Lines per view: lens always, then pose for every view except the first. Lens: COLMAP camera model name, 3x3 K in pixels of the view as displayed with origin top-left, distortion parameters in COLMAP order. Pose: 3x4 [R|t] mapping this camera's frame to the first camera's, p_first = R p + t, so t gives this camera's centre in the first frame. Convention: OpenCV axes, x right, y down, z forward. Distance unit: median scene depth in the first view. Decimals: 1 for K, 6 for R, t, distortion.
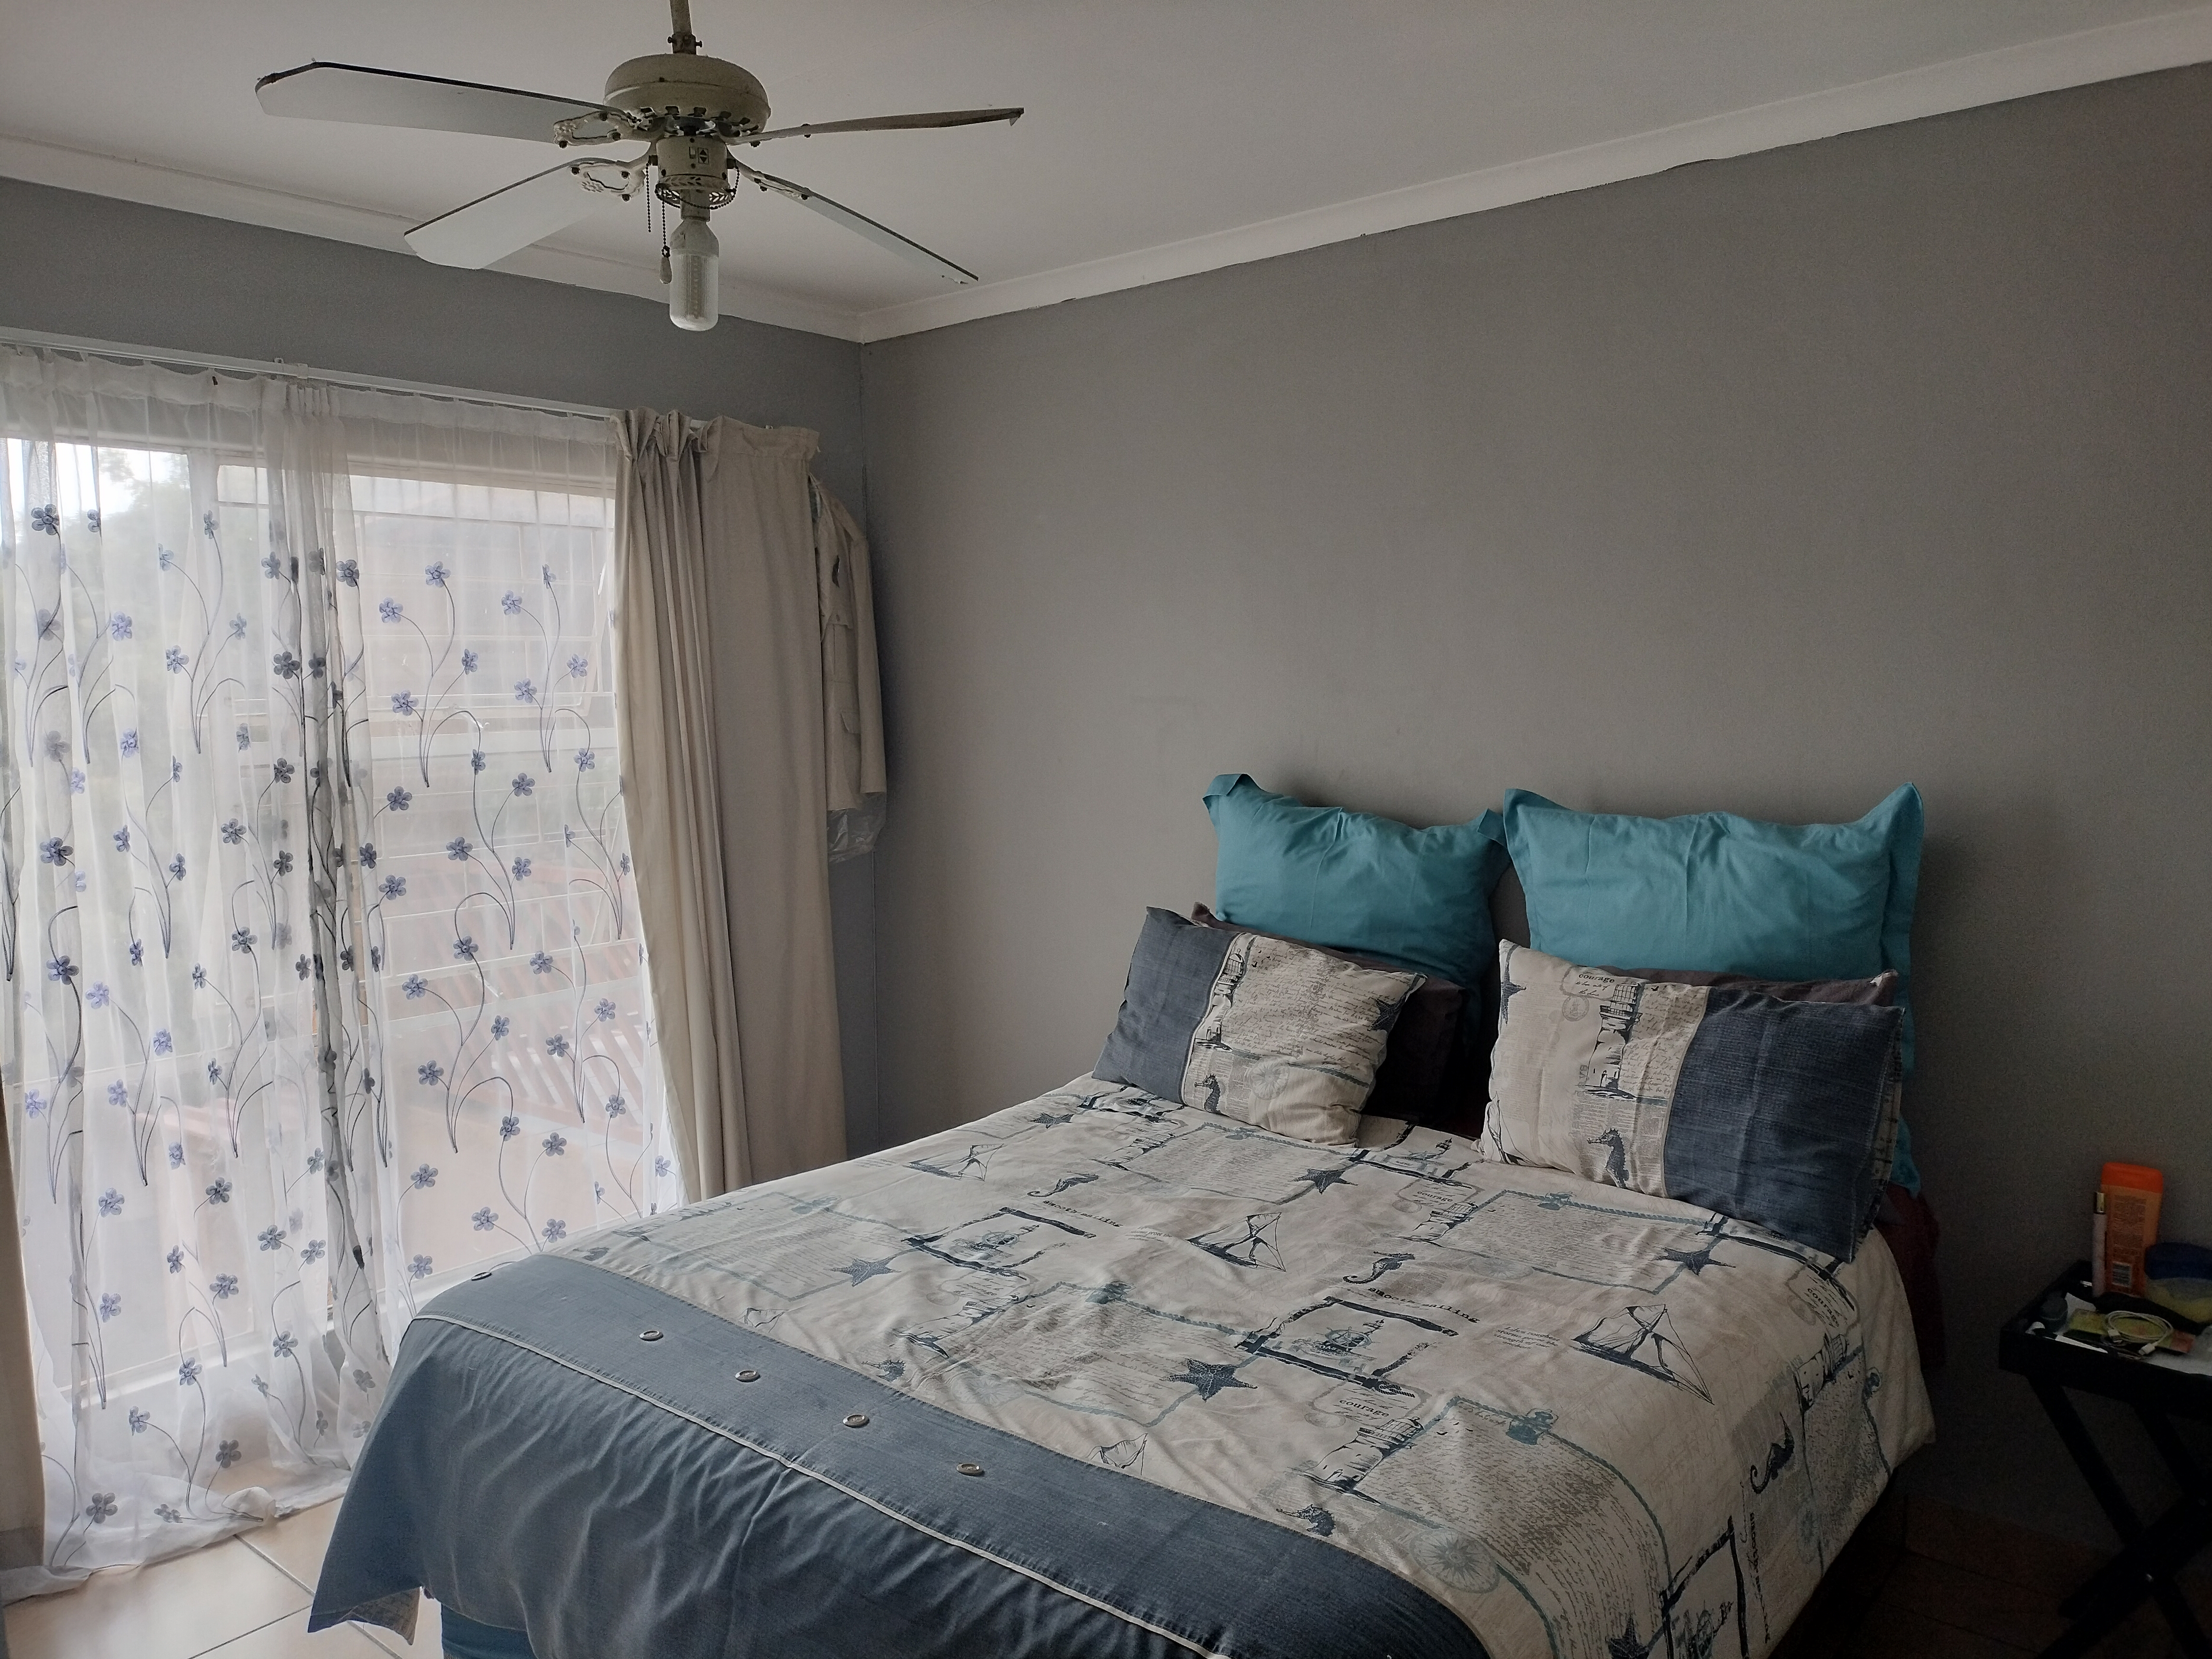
lens RADIAL K [[1637.6, 0, 1100.6], [0, 1637.6, 840.7], [0, 0, 1]] dist [0.015143, -0.000146]
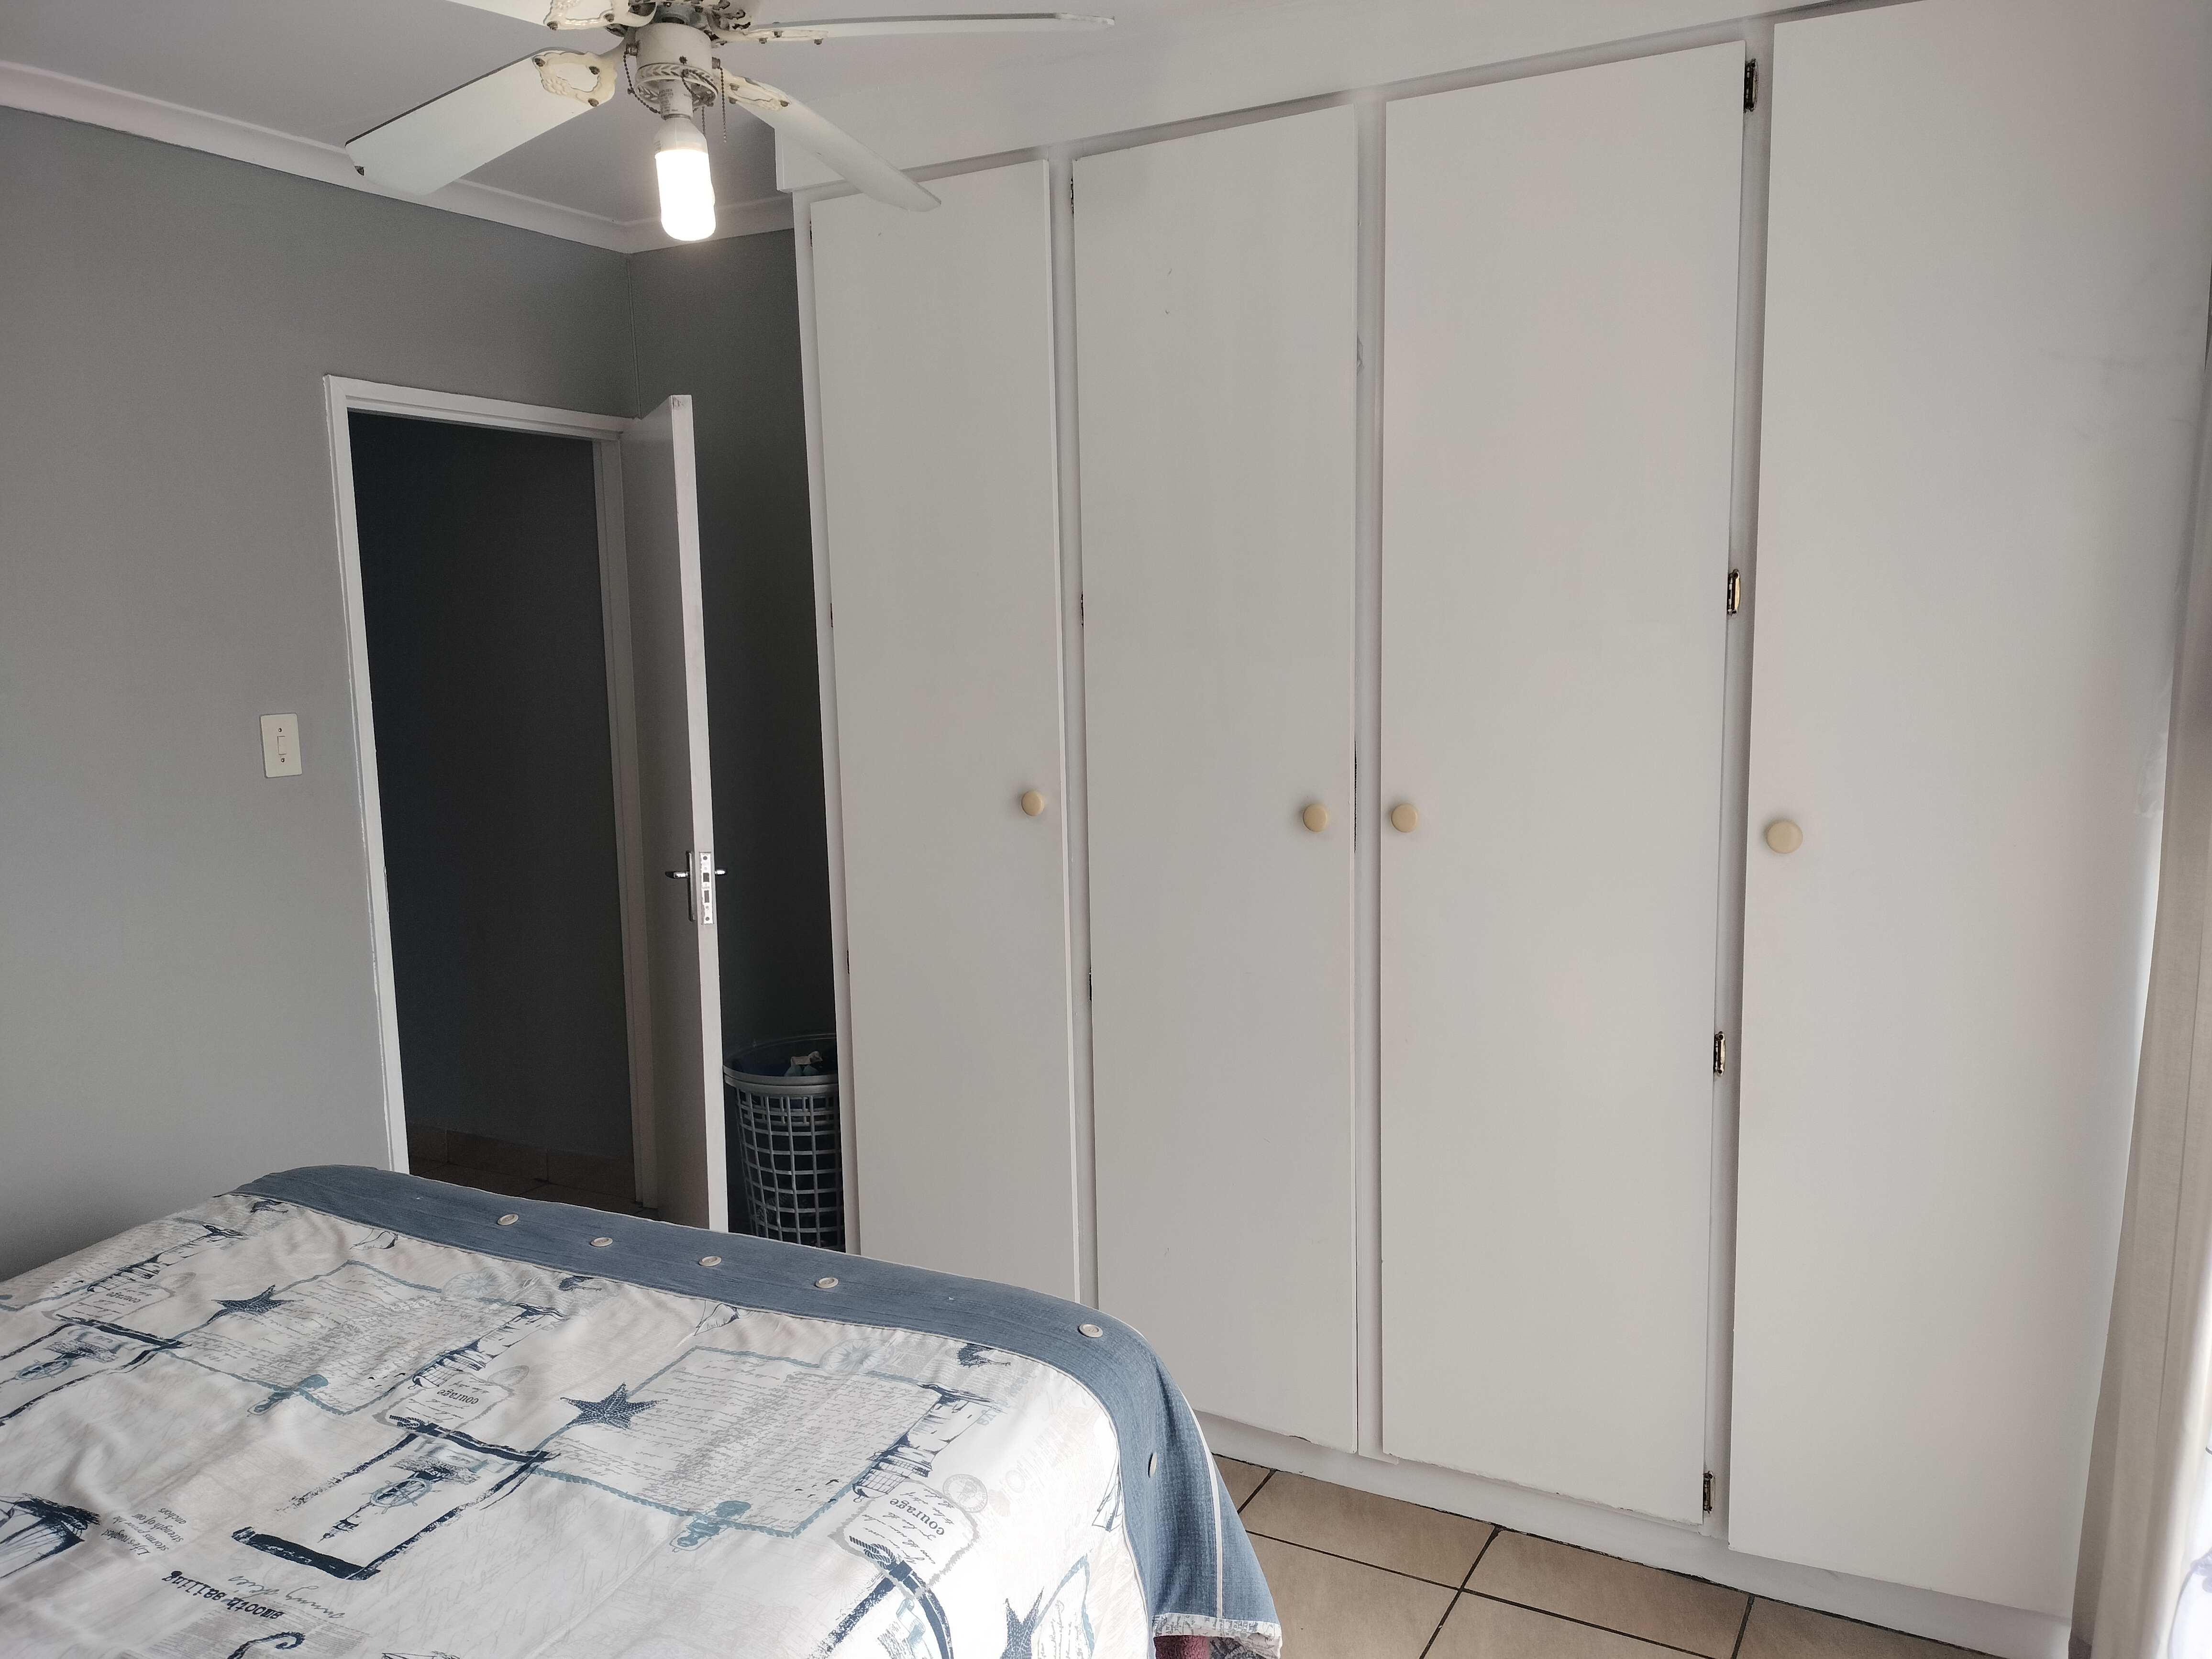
lens RADIAL K [[1630.9, 0, 1097.6], [0, 1630.9, 821.5], [0, 0, 1]] dist [0.063901, -0.070399]
pose [[-0.981225, 0.057234, -0.184177, -0.185877], [0.014814, 0.974498, 0.223906, -0.130068], [0.192295, 0.216974, -0.957050, 1.326908]]
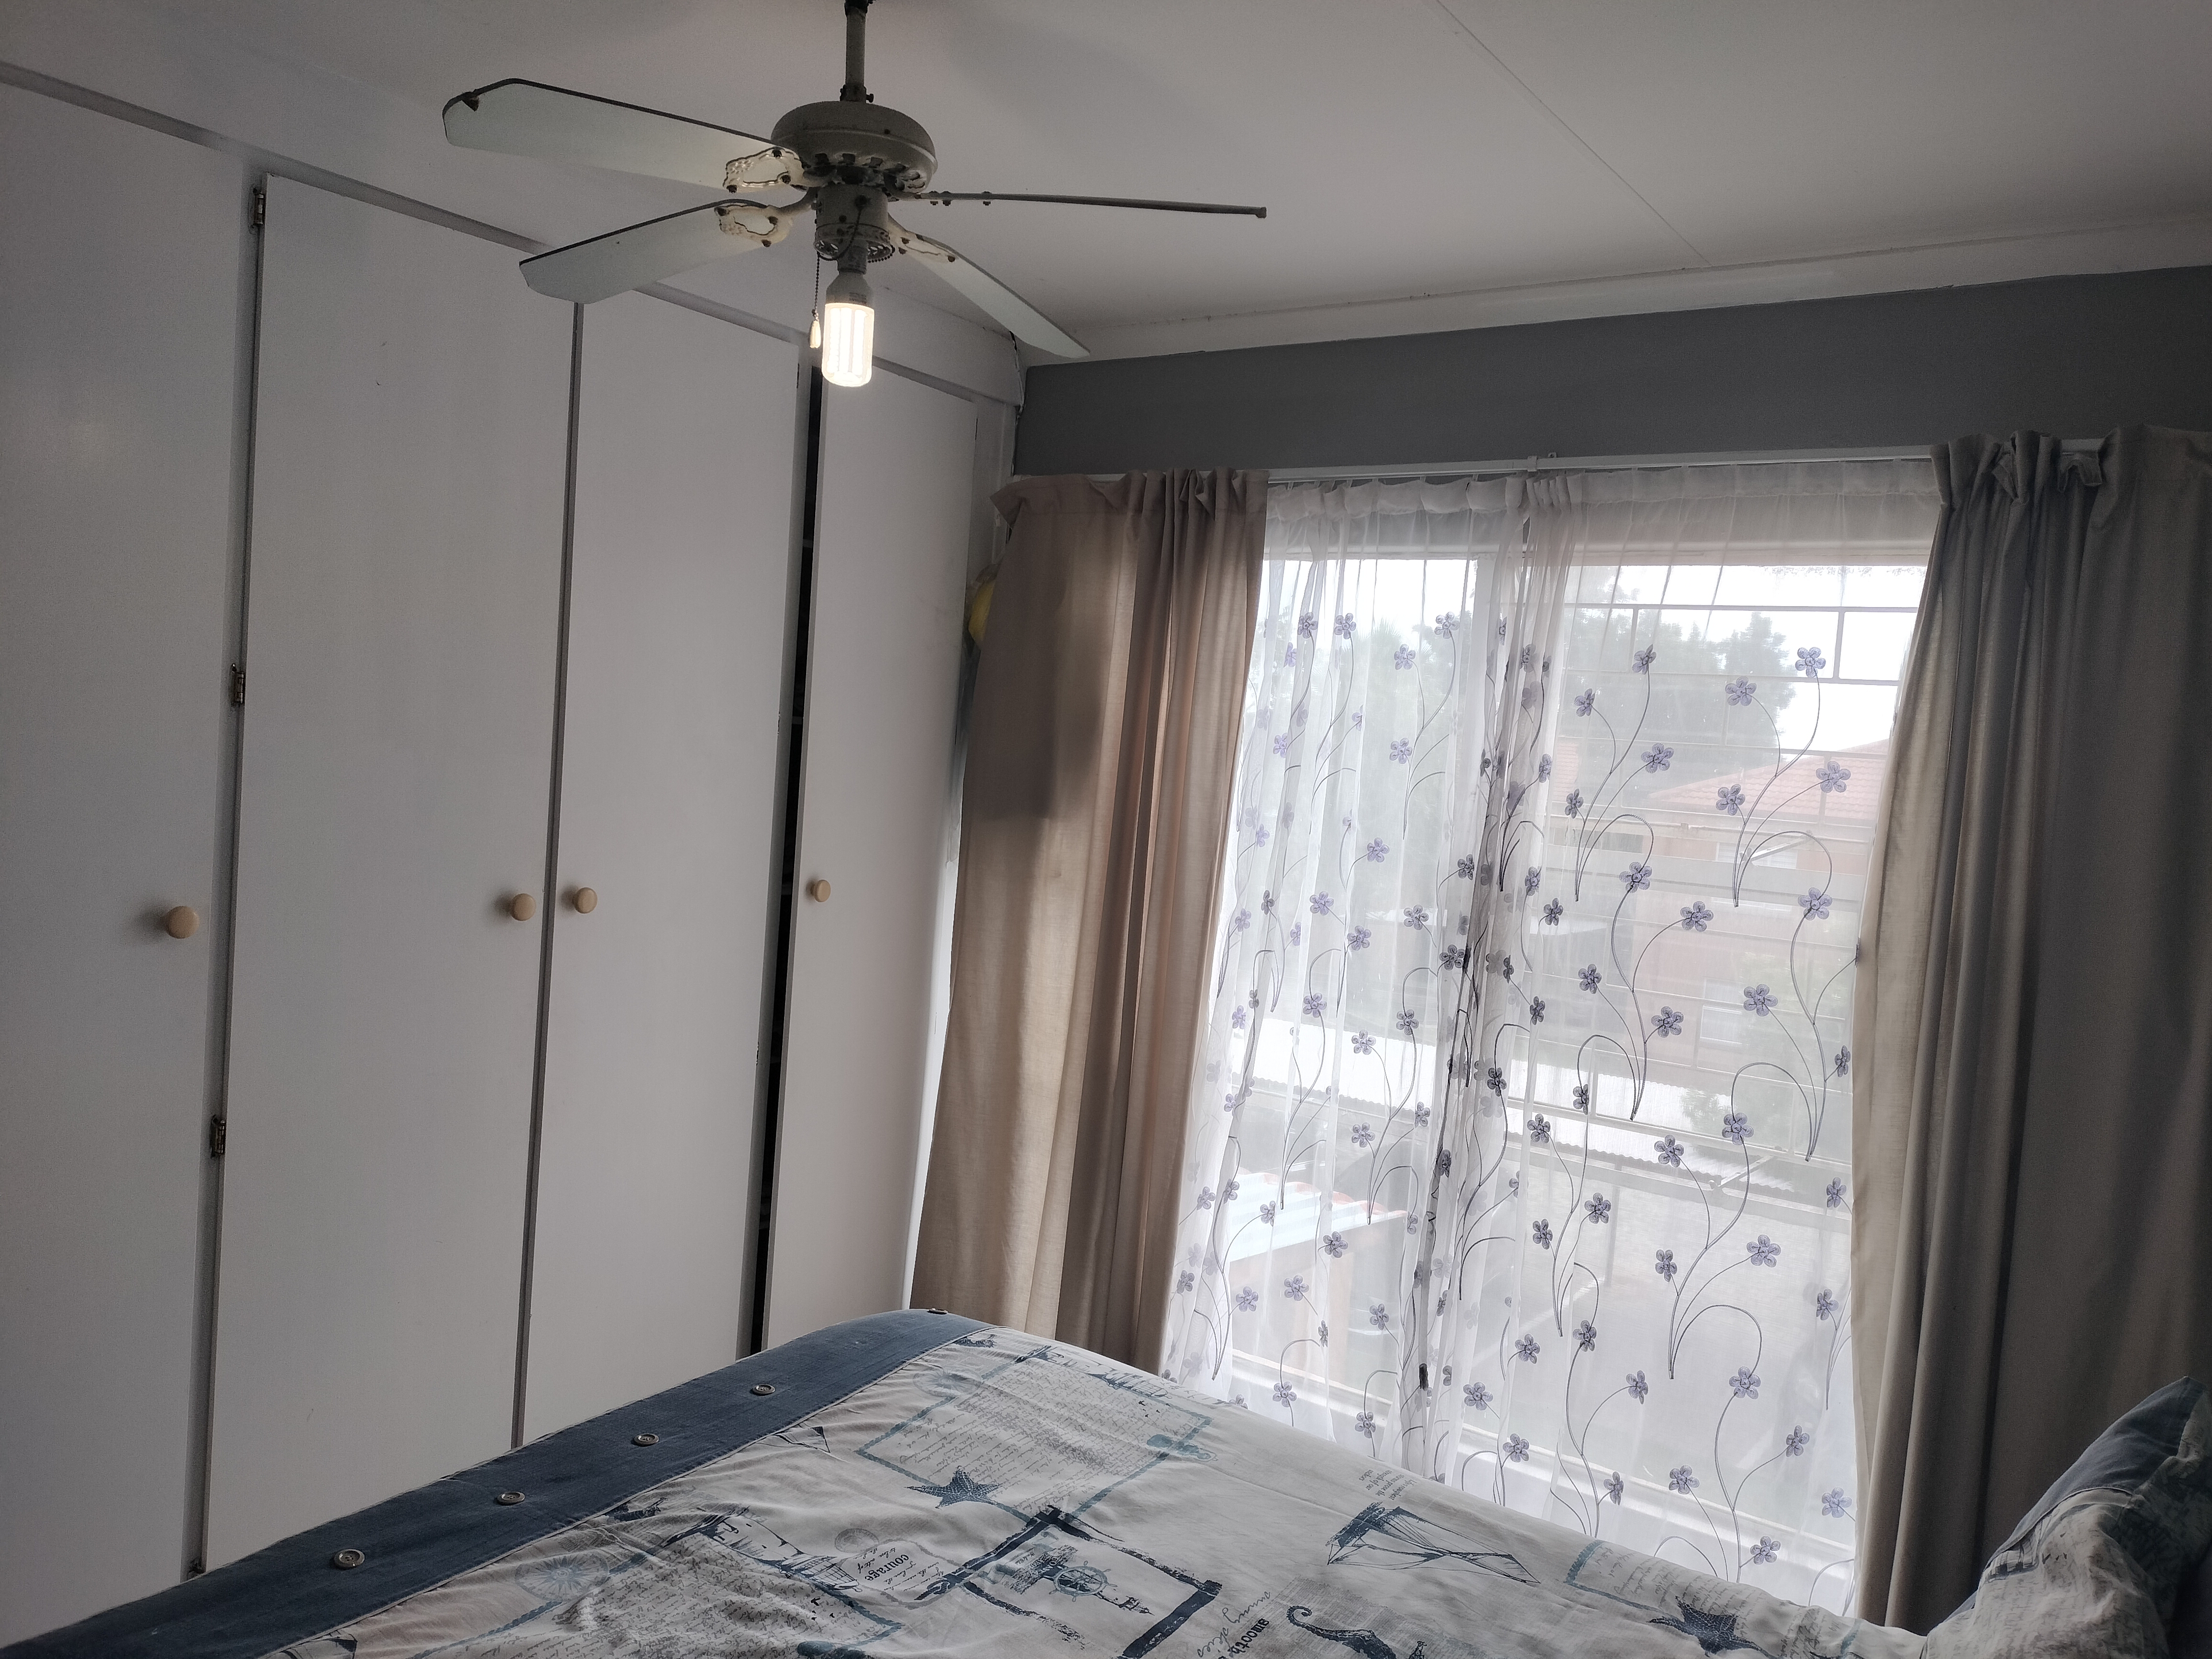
lens RADIAL K [[1630.9, 0, 1097.6], [0, 1630.9, 821.5], [0, 0, 1]] dist [0.063901, -0.070399]
pose [[0.080979, 0.075082, -0.993884, 0.497535], [-0.175753, 0.982610, 0.059911, -0.094729], [0.981098, 0.169826, 0.092767, 0.725971]]
